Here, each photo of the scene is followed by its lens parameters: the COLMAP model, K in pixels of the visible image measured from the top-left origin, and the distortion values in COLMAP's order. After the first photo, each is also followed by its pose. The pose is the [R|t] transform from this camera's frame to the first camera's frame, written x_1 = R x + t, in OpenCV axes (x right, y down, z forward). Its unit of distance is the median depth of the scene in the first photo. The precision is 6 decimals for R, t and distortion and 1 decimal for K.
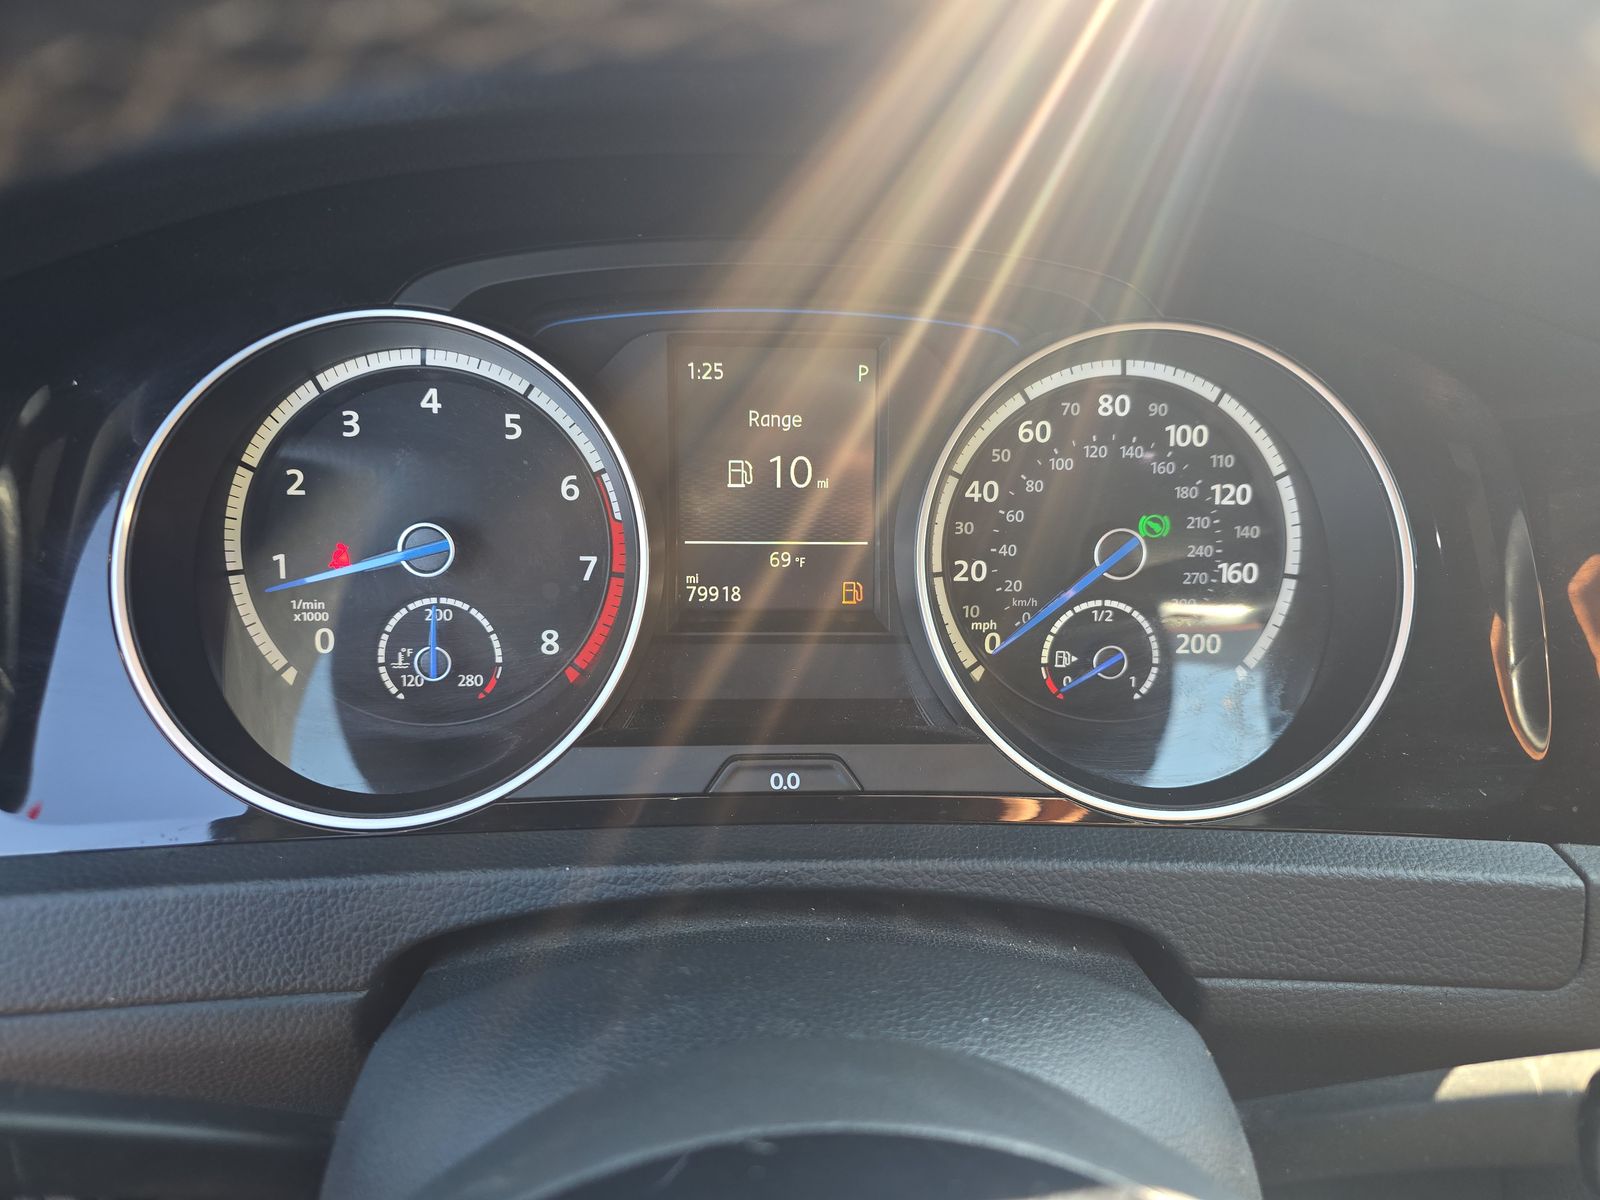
lens RADIAL K [[1071.4, 0, 800.0], [0, 1071.4, 600.0], [0, 0, 1]] dist [0.040384, -0.047157]
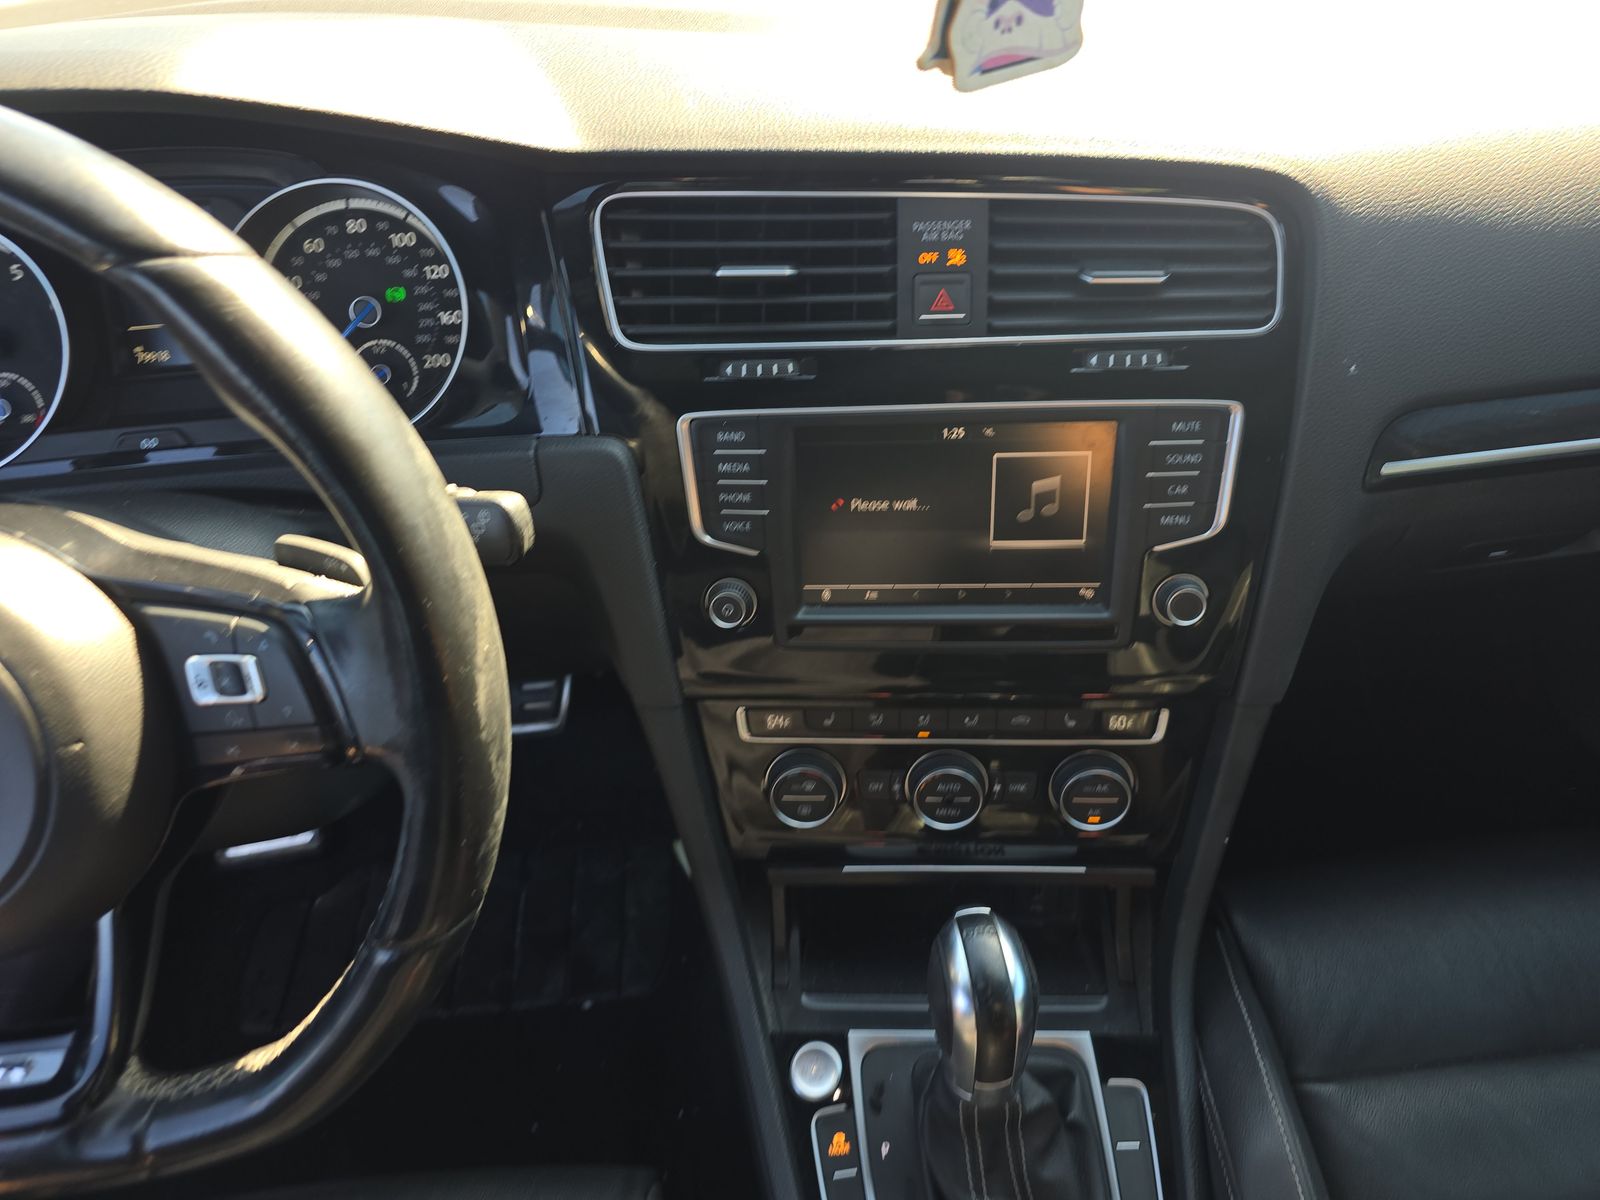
lens RADIAL K [[1071.4, 0, 800.0], [0, 1071.4, 600.0], [0, 0, 1]] dist [0.040384, -0.047157]
pose [[0.995484, -0.093369, -0.017123, 0.986566], [0.094915, 0.981880, 0.164022, 0.199340], [0.001498, -0.164907, 0.986308, -0.842262]]
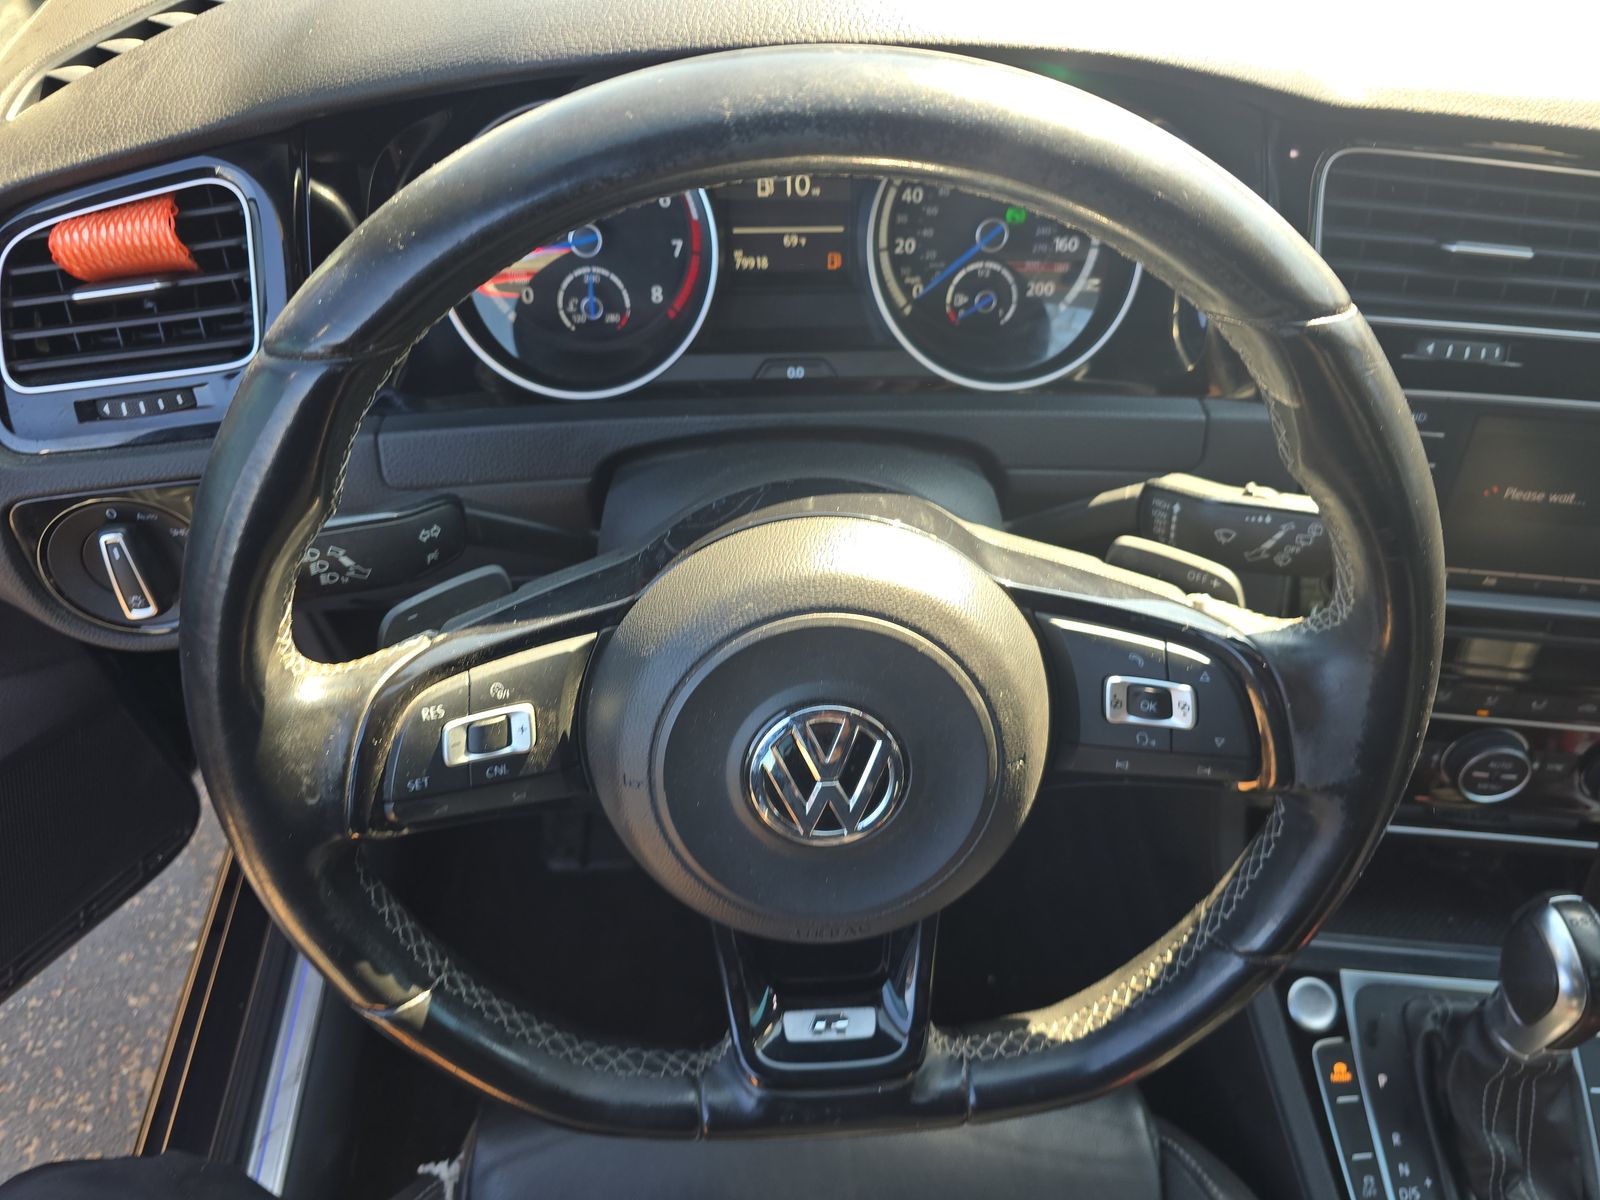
lens RADIAL K [[1071.4, 0, 800.0], [0, 1071.4, 600.0], [0, 0, 1]] dist [0.040384, -0.047157]
pose [[0.999859, -0.010405, -0.013181, 0.012268], [0.014263, 0.940497, 0.339502, -0.080389], [0.008865, -0.339642, 0.940513, -0.769213]]
